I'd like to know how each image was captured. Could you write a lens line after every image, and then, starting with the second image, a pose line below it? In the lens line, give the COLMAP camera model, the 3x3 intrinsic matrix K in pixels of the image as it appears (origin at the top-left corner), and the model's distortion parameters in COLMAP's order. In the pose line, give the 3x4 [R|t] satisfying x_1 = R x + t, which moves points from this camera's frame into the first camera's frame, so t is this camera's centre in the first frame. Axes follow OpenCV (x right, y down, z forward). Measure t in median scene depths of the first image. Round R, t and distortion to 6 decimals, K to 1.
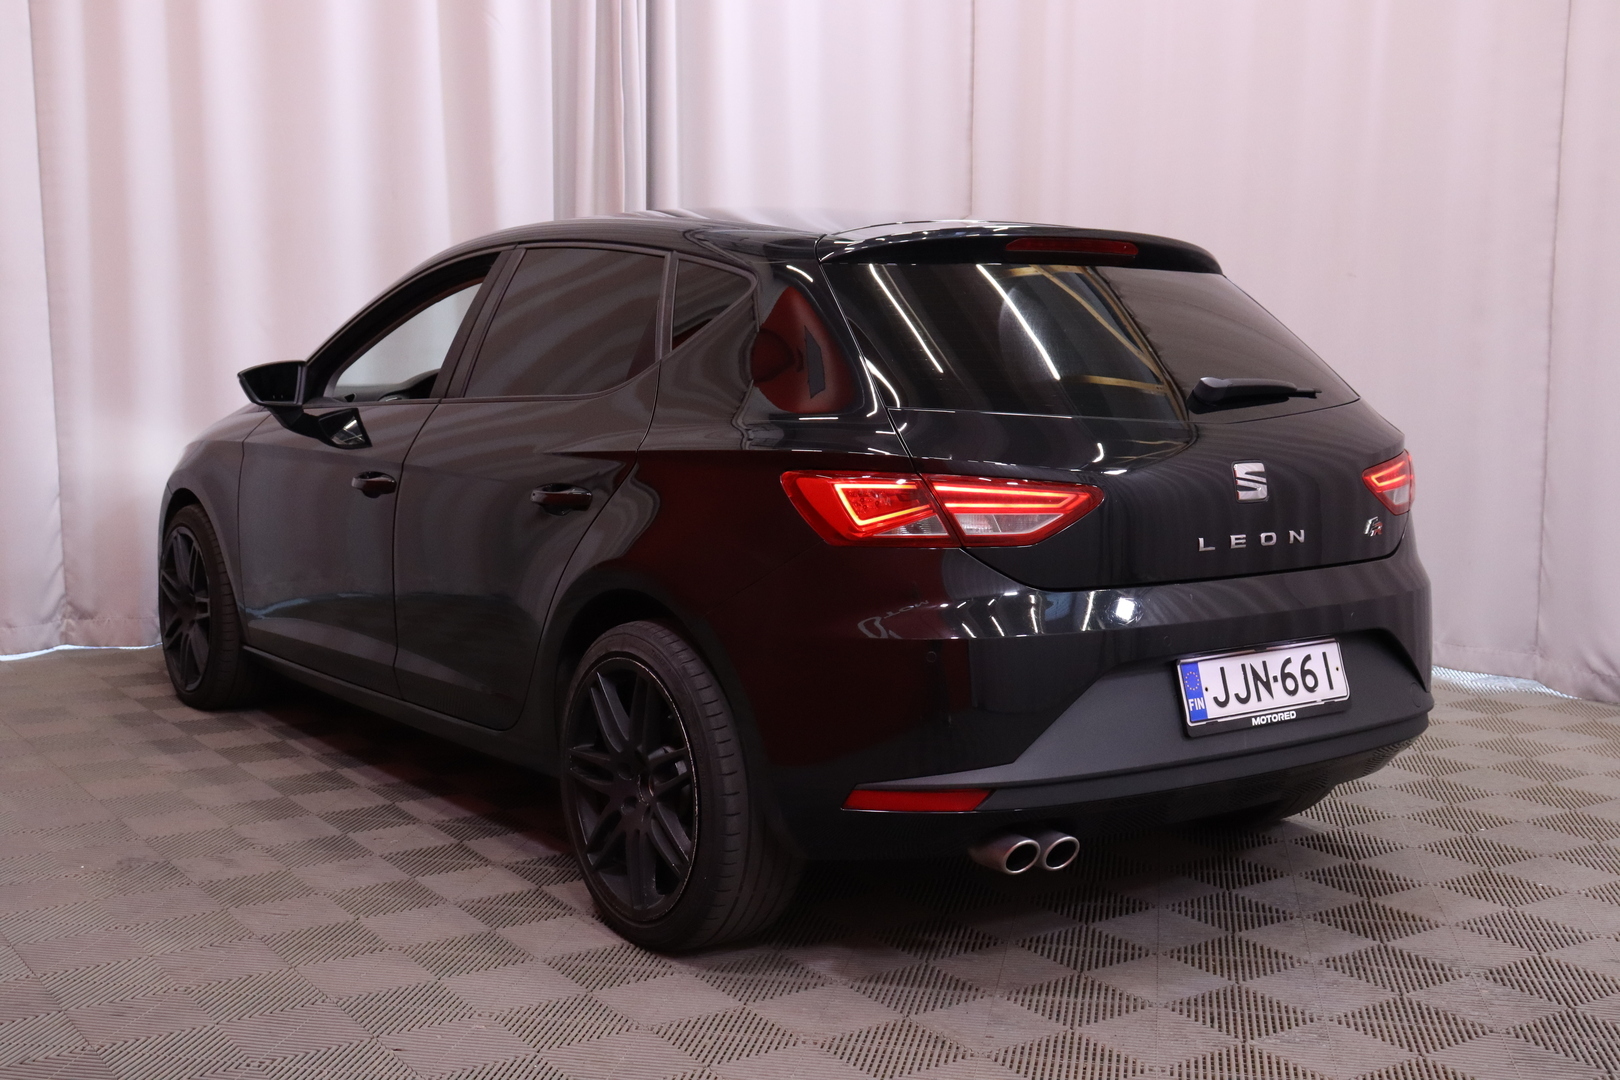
lens RADIAL K [[1984.5, 0, 810.4], [0, 1984.5, 527.5], [0, 0, 1]] dist [0.010452, 0.000000]
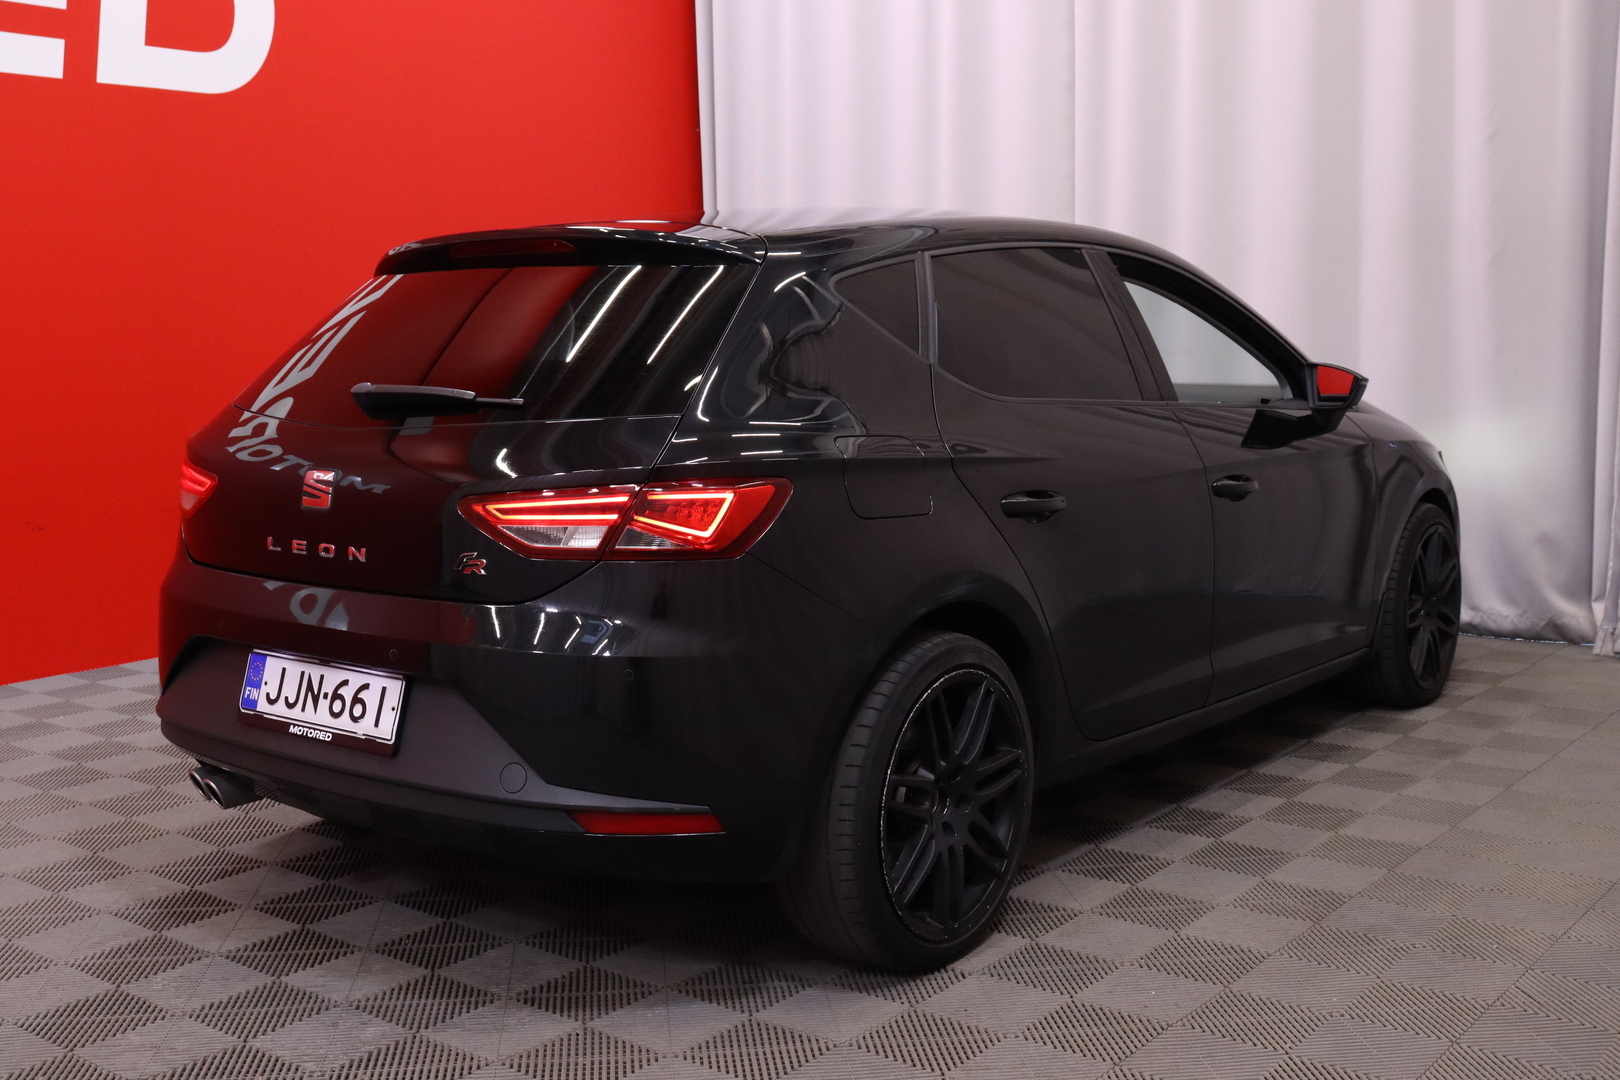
lens RADIAL K [[1785.1, 0, 807.7], [0, 1785.1, 546.9], [0, 0, 1]] dist [-0.158147, 0.000000]
pose [[0.291102, 0.105784, -0.950826, 1.122560], [-0.103416, 0.991524, 0.078651, -0.088274], [0.951086, 0.075435, 0.299575, 0.971779]]
